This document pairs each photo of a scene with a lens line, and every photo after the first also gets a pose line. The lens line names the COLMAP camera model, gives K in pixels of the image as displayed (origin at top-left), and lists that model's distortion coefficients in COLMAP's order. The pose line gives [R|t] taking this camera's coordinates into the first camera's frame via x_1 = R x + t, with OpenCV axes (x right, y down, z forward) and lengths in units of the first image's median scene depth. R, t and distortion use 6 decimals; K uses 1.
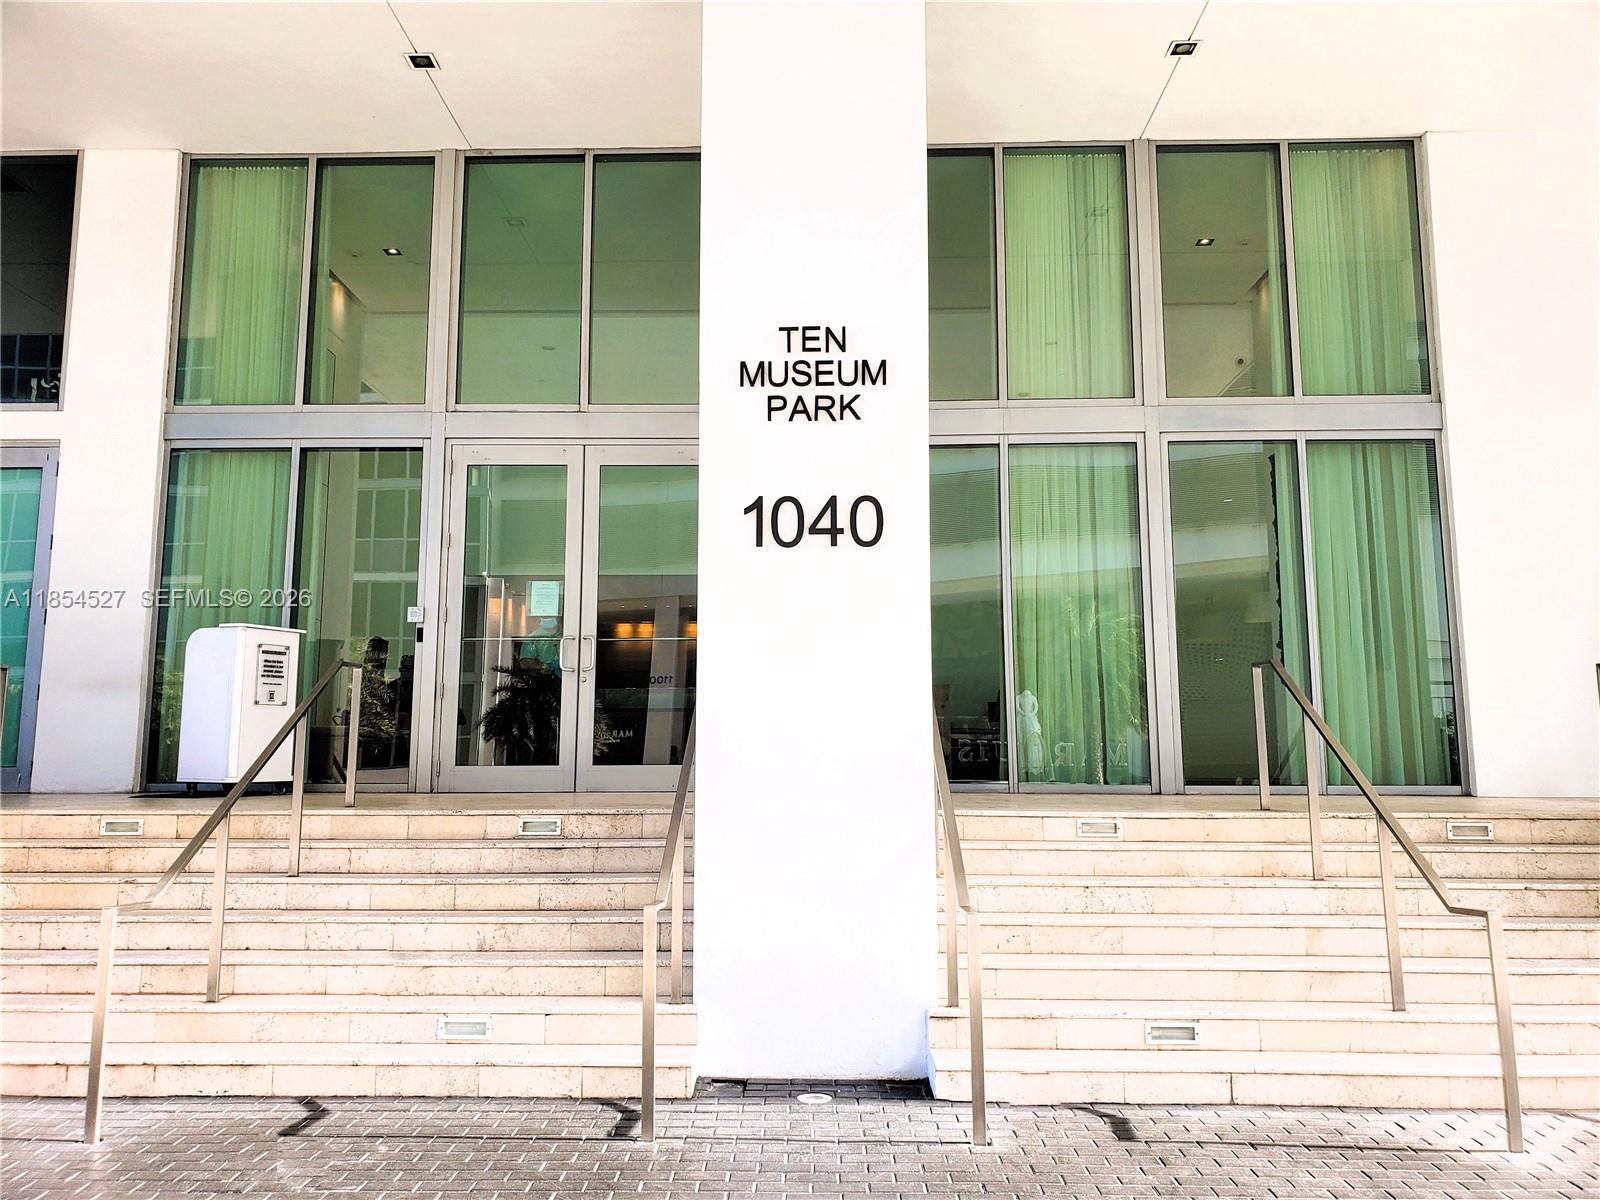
lens RADIAL K [[1274.0, 0, 800.0], [0, 1274.0, 600.0], [0, 0, 1]] dist [0.008781, -0.001466]
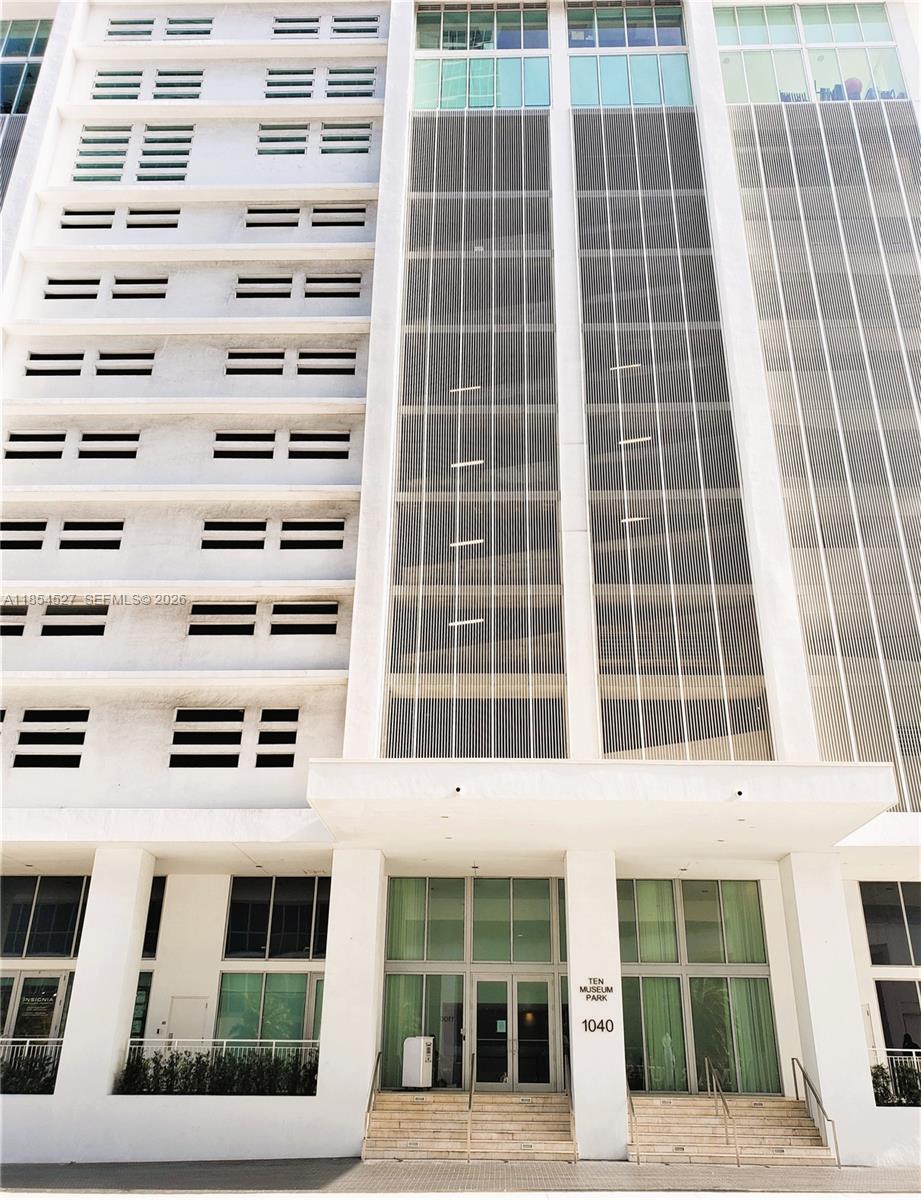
lens RADIAL K [[1022.1, 0, 478.6], [0, 1022.1, 596.4], [0, 0, 1]] dist [0.015644, 0.009245]
pose [[0.999943, 0.009897, -0.004002, -0.357309], [-0.010644, 0.953015, -0.302736, -0.351225], [0.000817, 0.302762, 0.953066, -2.548081]]
